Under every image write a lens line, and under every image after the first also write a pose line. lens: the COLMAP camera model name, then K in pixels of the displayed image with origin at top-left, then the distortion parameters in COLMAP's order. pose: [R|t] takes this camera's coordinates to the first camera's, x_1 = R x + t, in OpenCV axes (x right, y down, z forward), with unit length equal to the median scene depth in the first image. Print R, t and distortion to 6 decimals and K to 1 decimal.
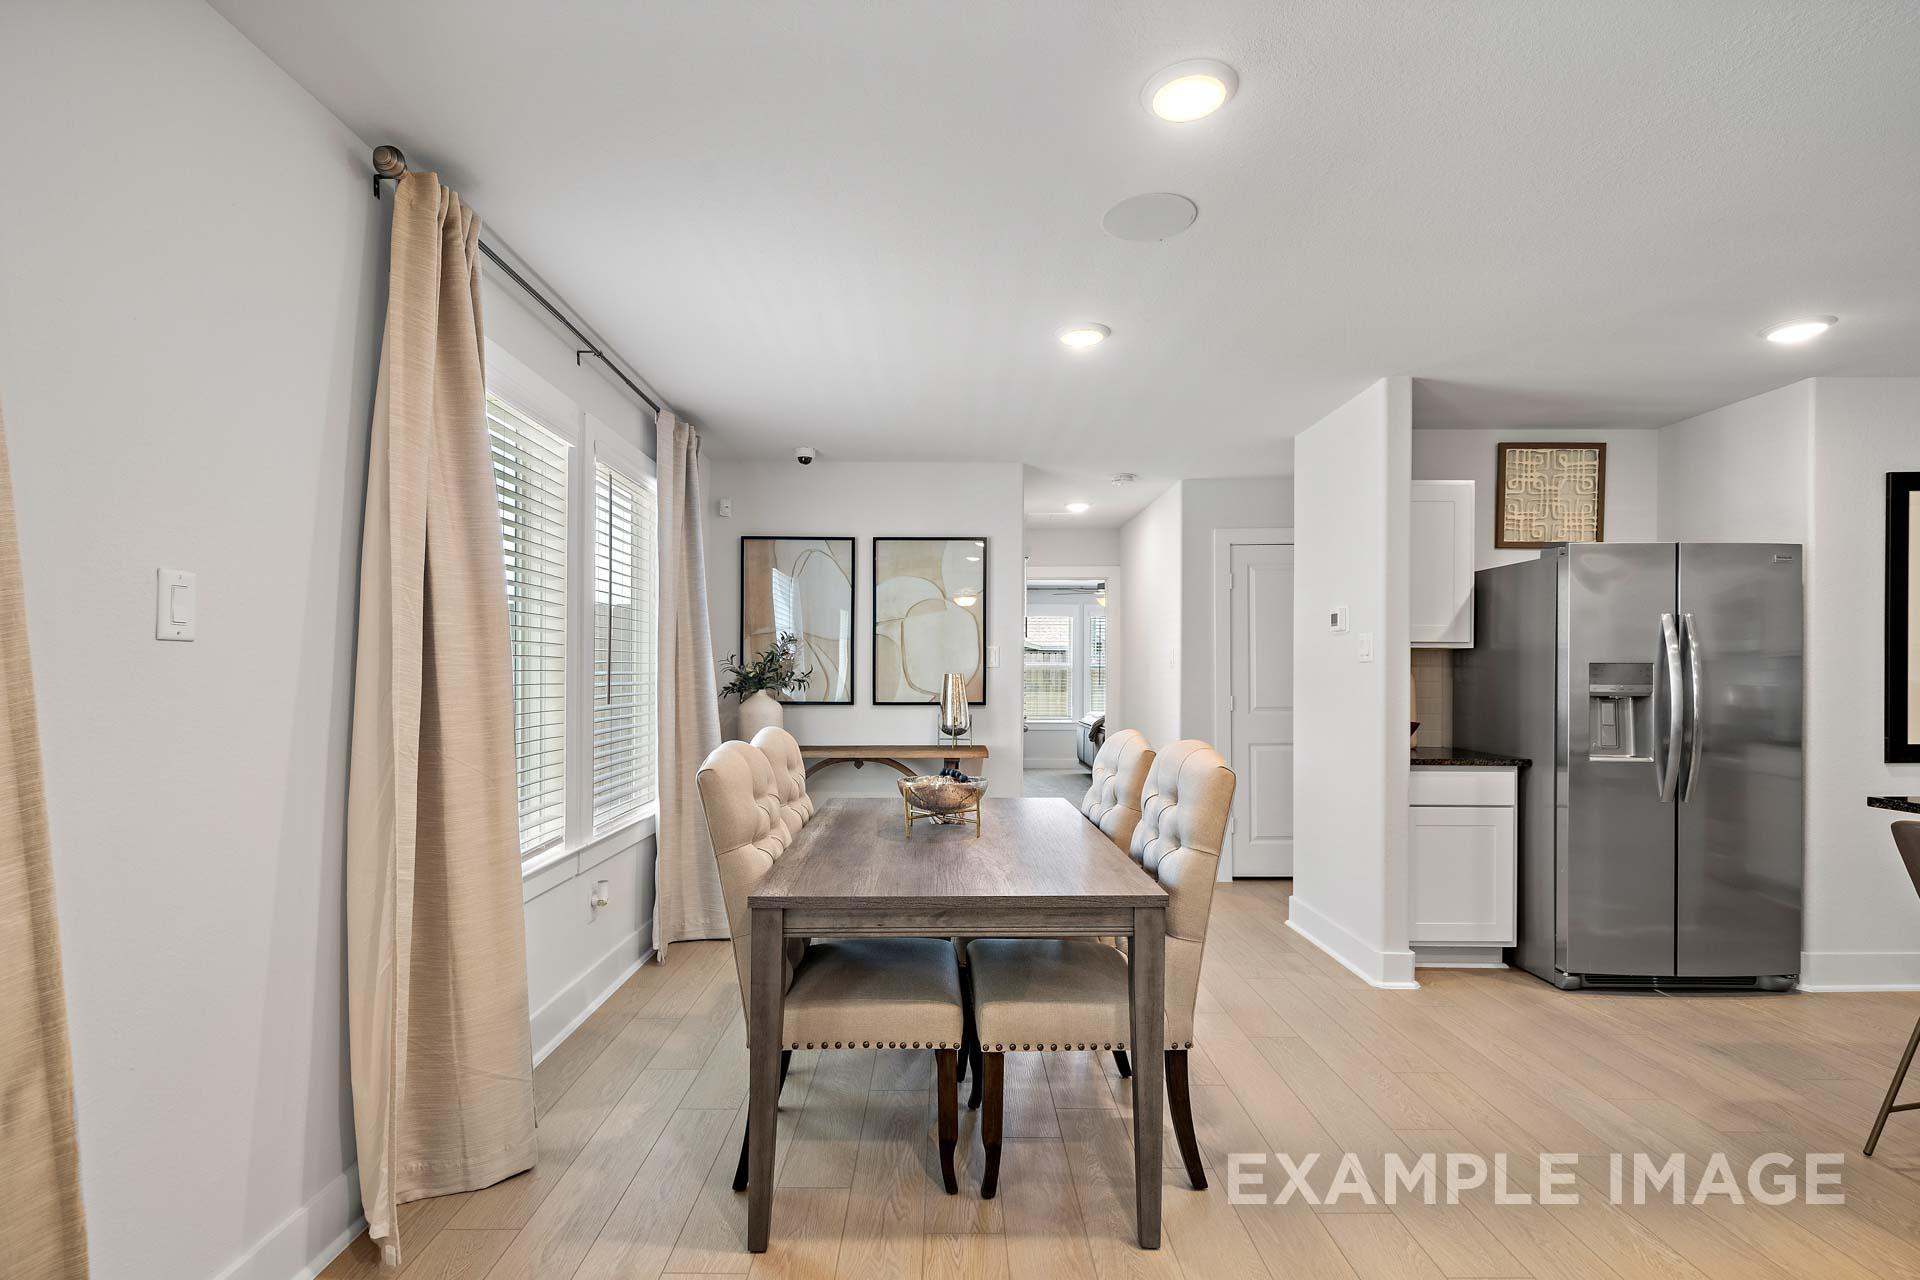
lens RADIAL K [[898.2, 0, 955.5], [0, 898.2, 678.3], [0, 0, 1]] dist [0.002546, 0.000696]
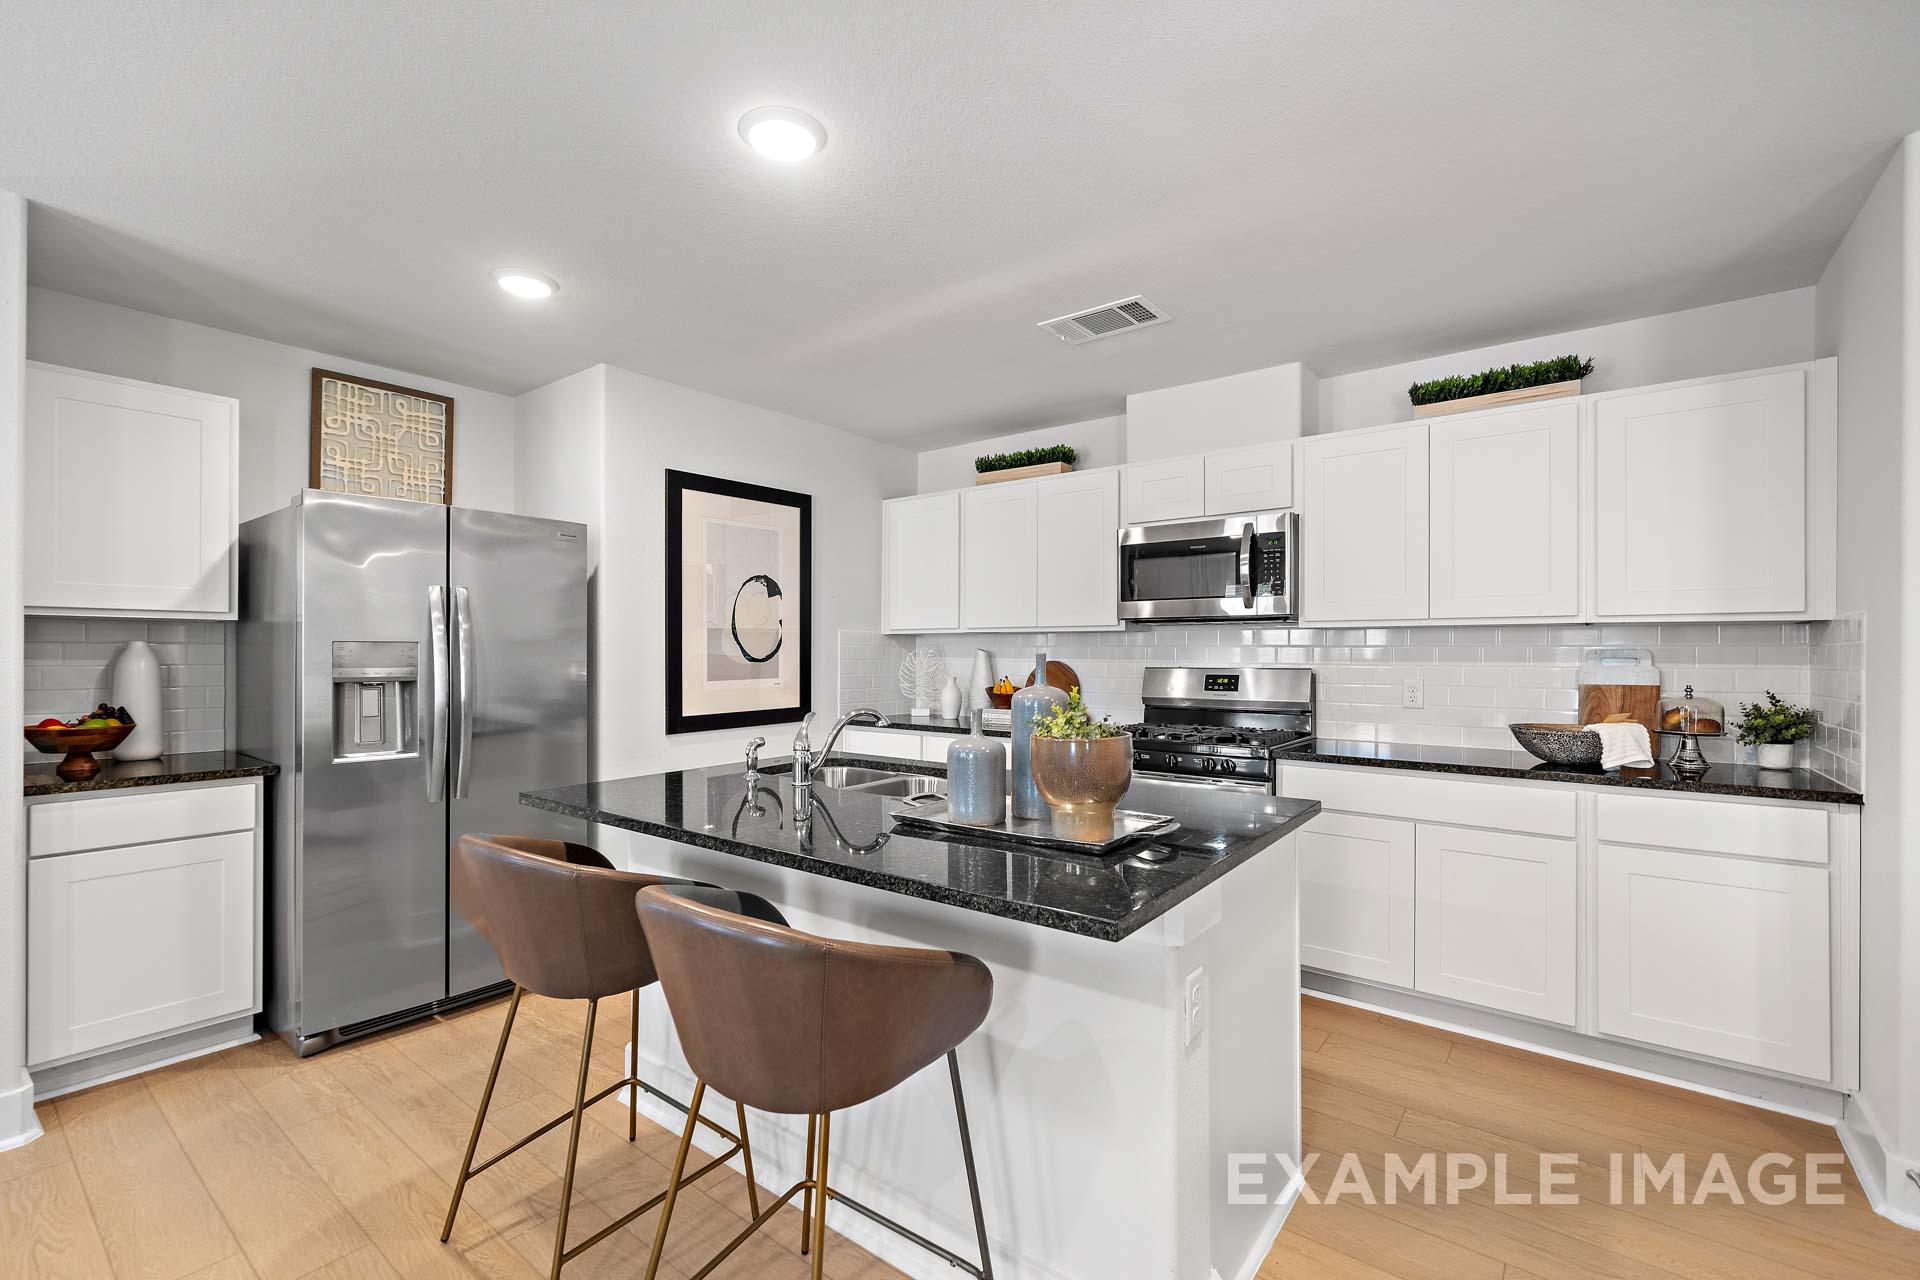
lens RADIAL K [[842.1, 0, 943.6], [0, 842.1, 646.3], [0, 0, 1]] dist [-0.001019, -0.000240]
pose [[0.624392, 0.003688, 0.781102, 0.424308], [0.002125, 0.999977, -0.006420, -0.005948], [-0.781108, 0.005668, 0.624370, 0.098582]]
